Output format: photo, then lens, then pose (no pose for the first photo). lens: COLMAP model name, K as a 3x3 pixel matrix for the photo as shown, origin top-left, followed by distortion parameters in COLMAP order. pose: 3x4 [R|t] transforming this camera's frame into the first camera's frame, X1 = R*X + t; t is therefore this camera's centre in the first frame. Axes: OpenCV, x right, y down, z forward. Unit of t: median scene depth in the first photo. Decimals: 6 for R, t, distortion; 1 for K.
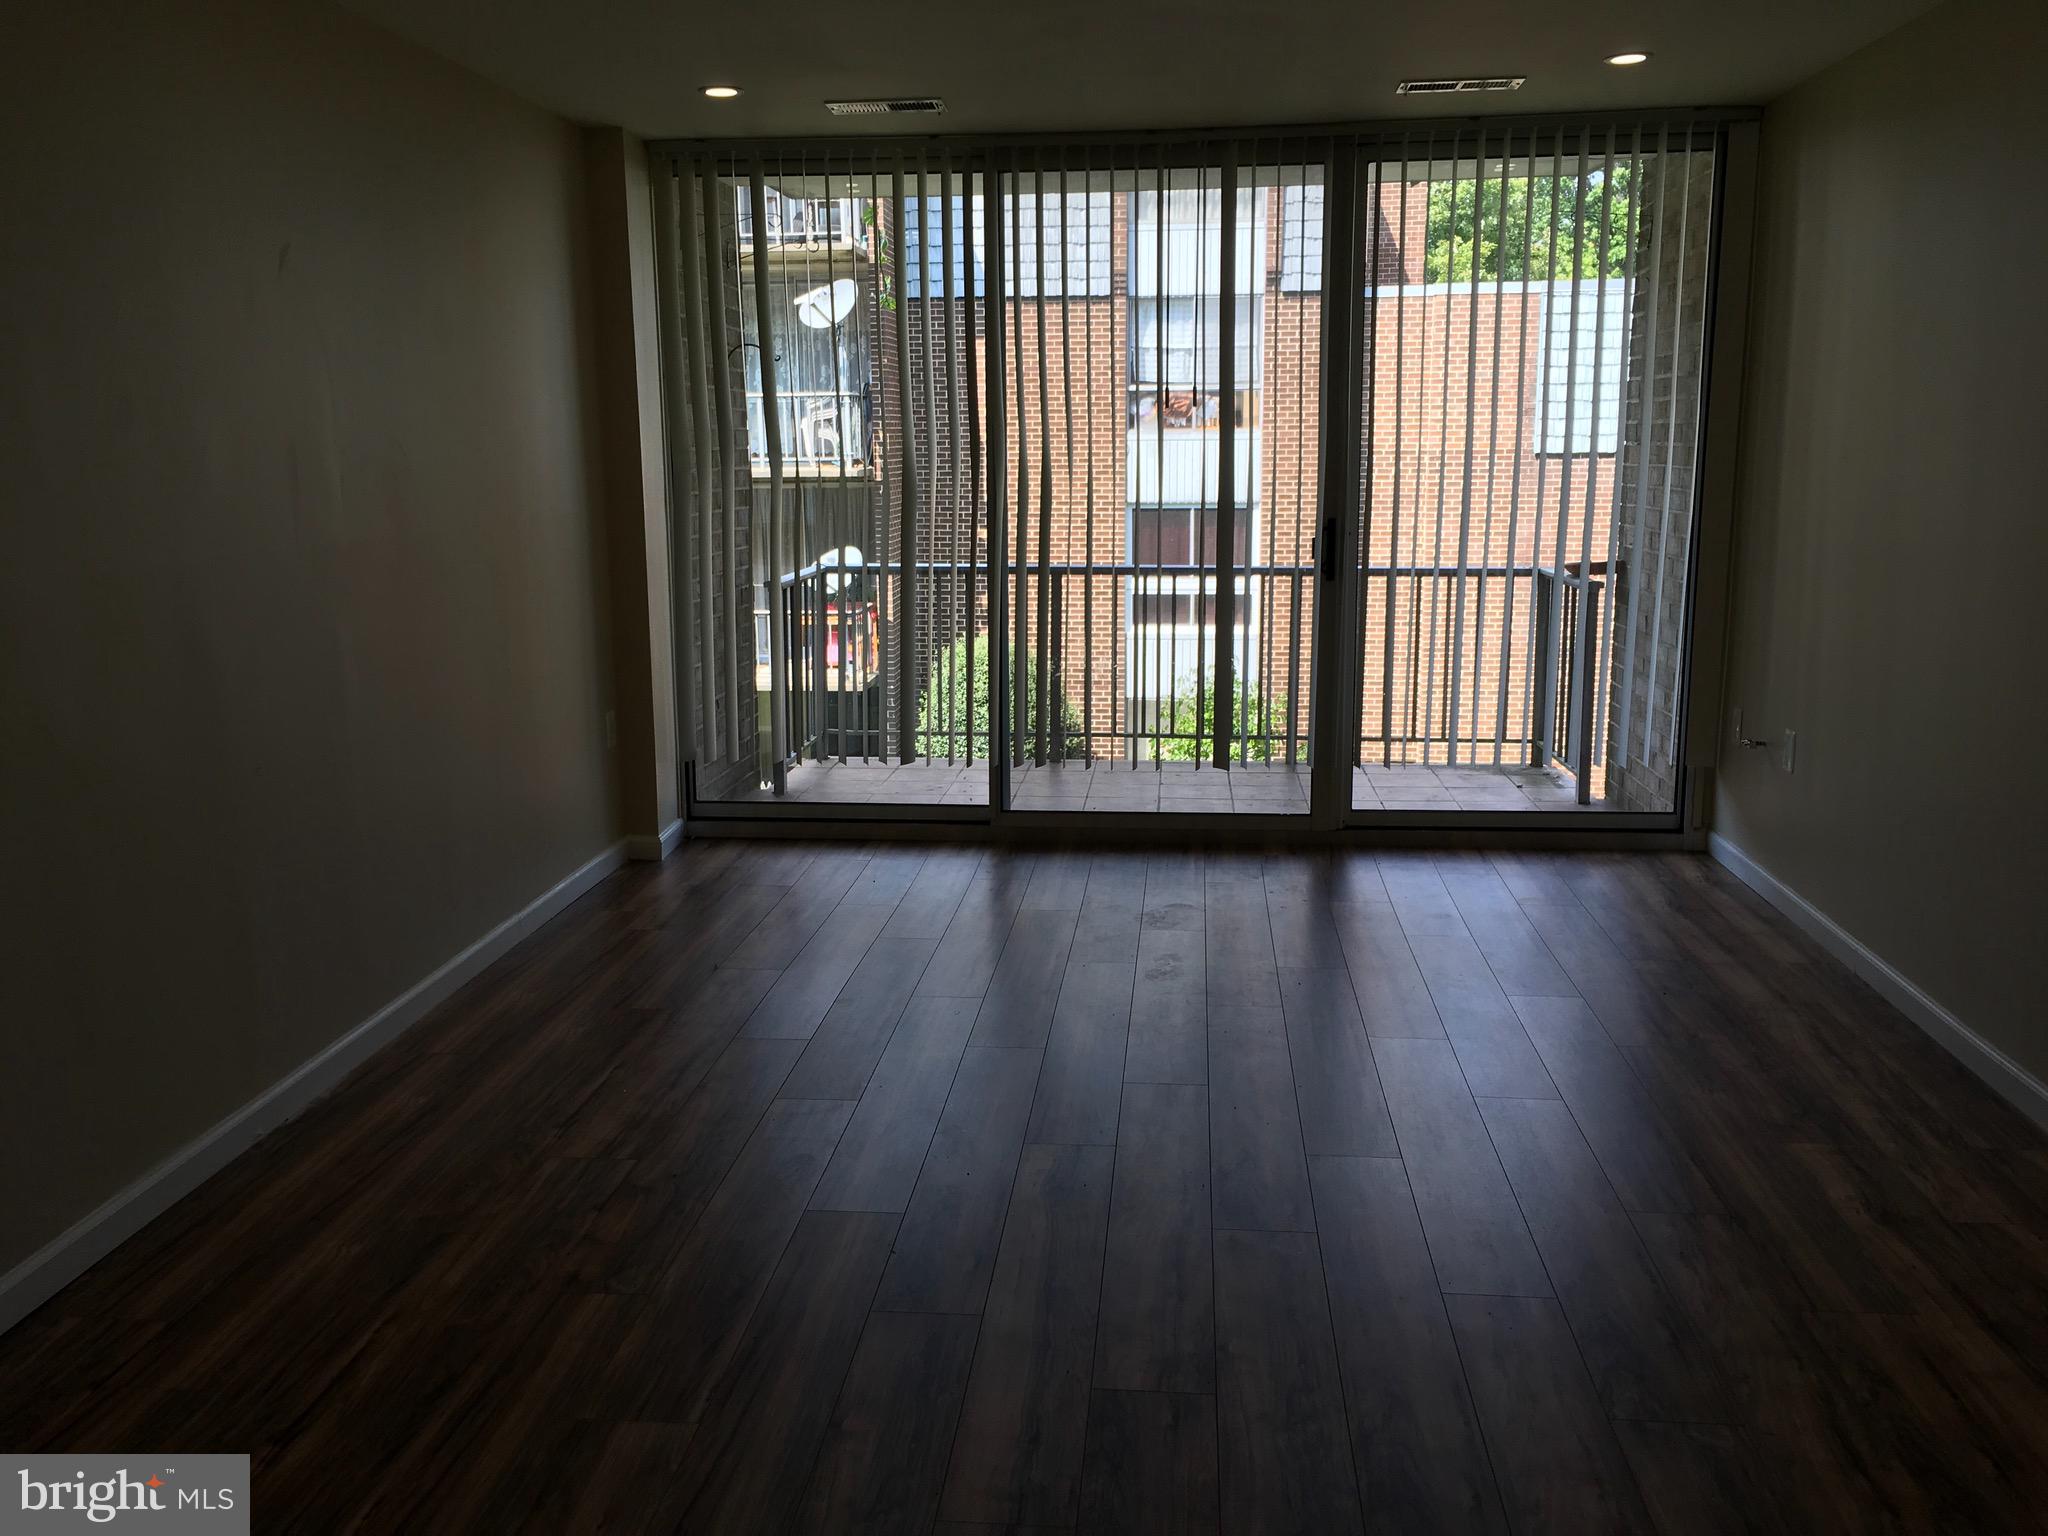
lens RADIAL K [[1772.4, 0, 1002.0], [0, 1772.4, 765.2], [0, 0, 1]] dist [0.086510, -0.127514]
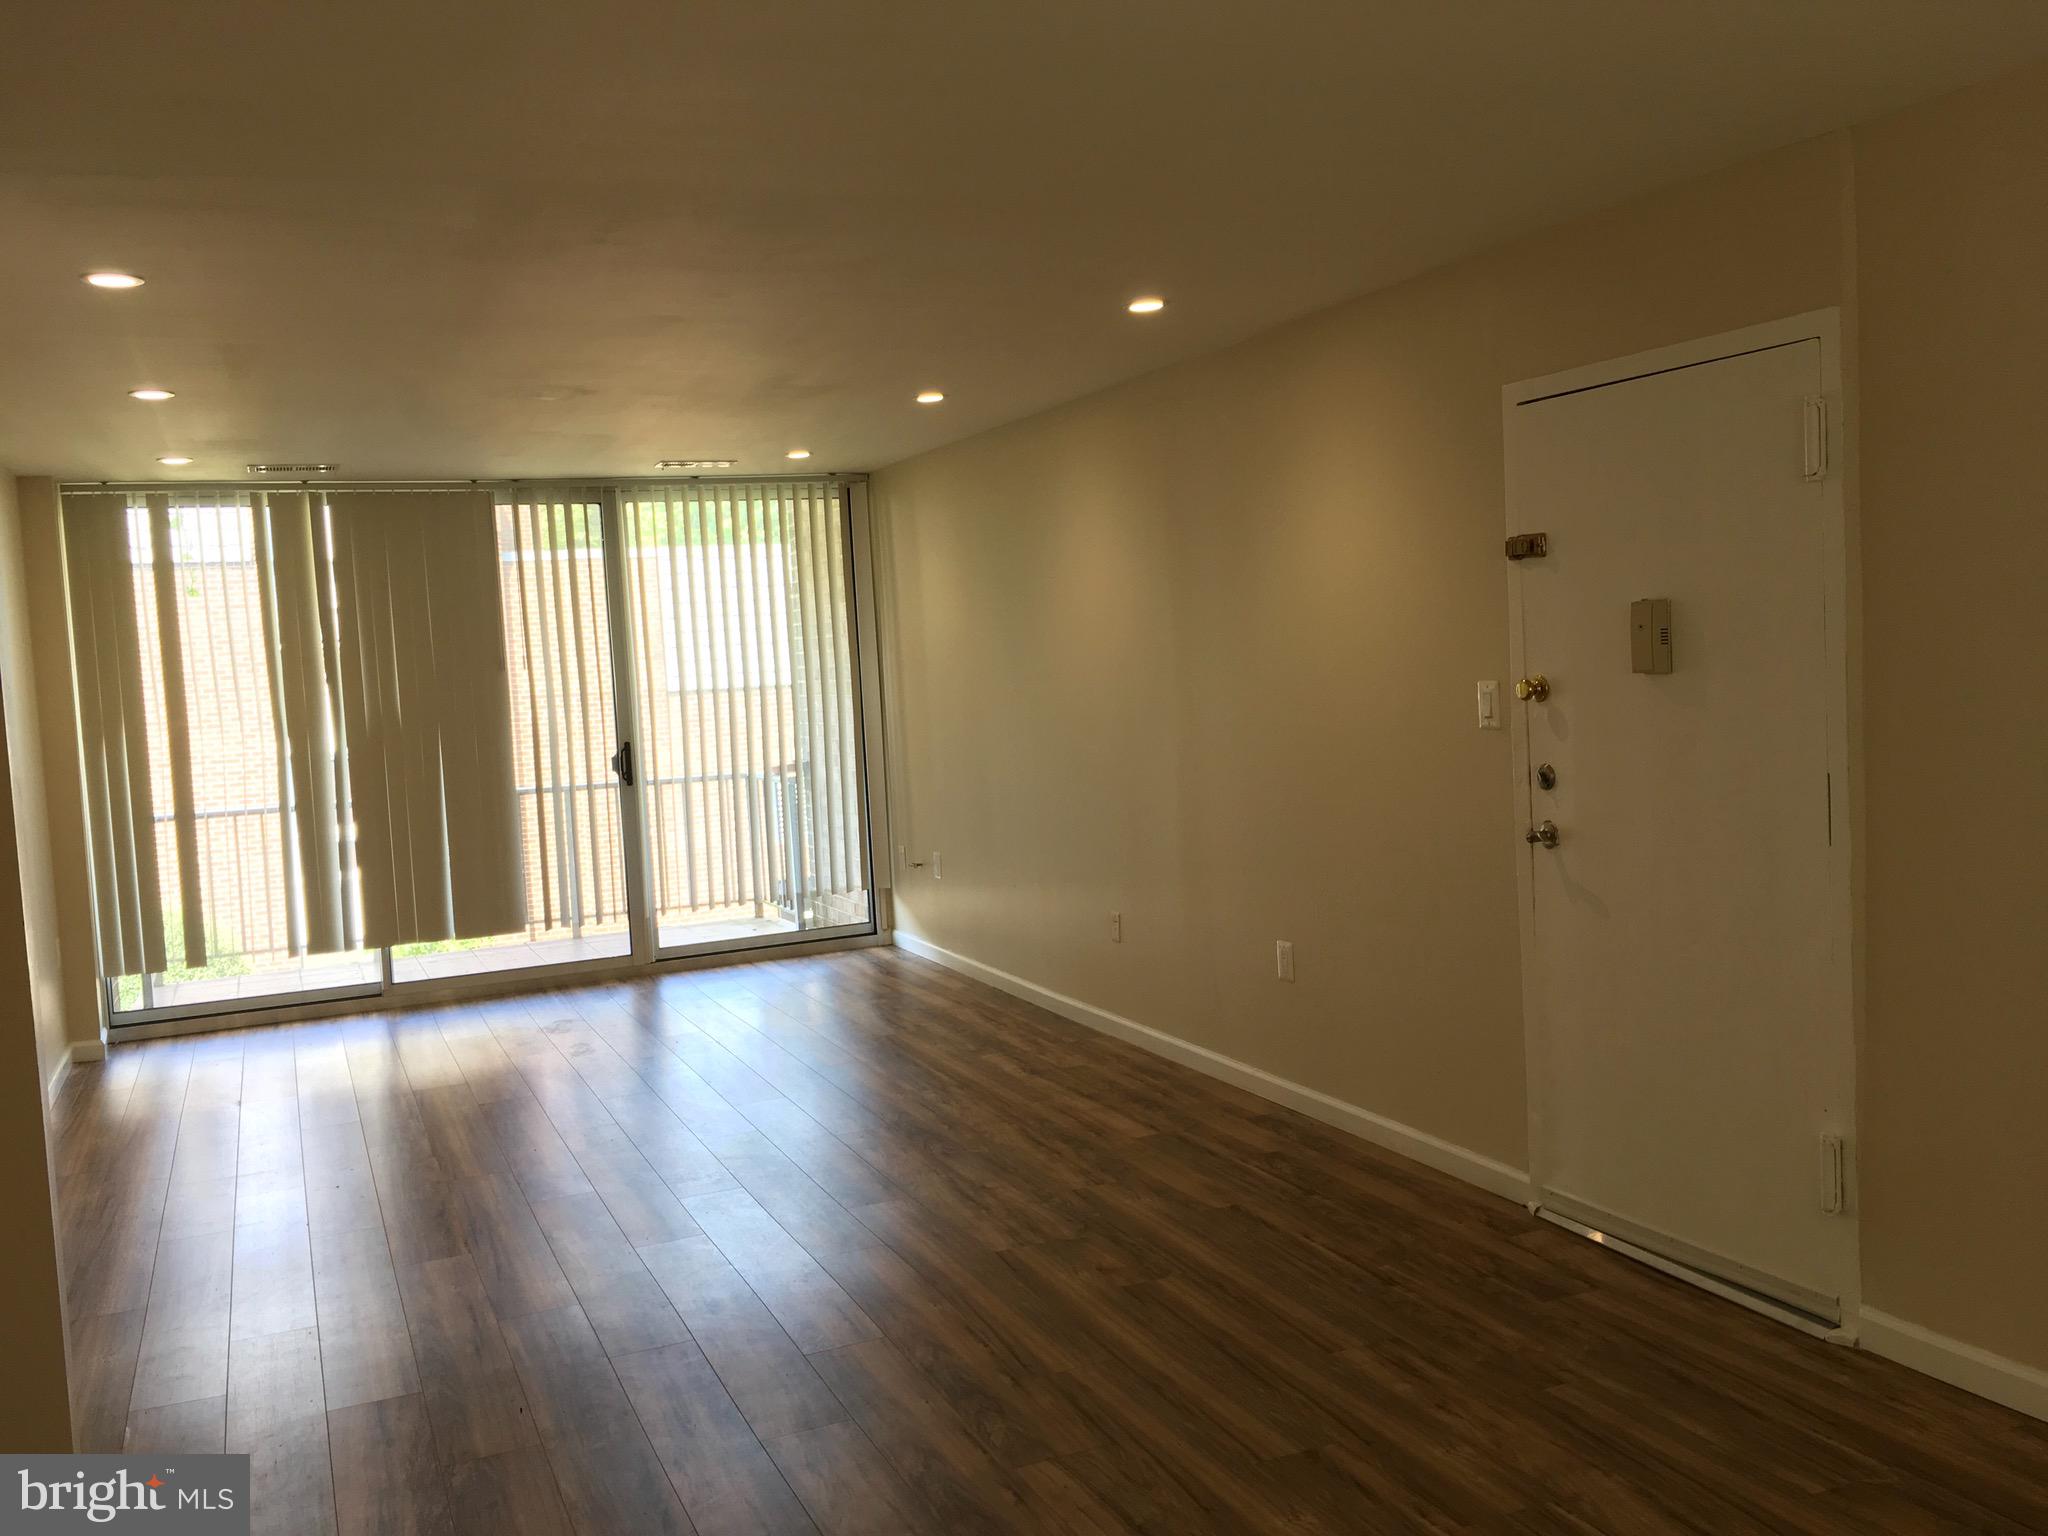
lens RADIAL K [[1772.4, 0, 1002.0], [0, 1772.4, 765.2], [0, 0, 1]] dist [0.086510, -0.127514]
pose [[0.878920, -0.072421, 0.471440, -0.225290], [0.133400, 0.986285, -0.097192, 0.058967], [-0.457935, 0.148314, 0.876526, -0.384199]]
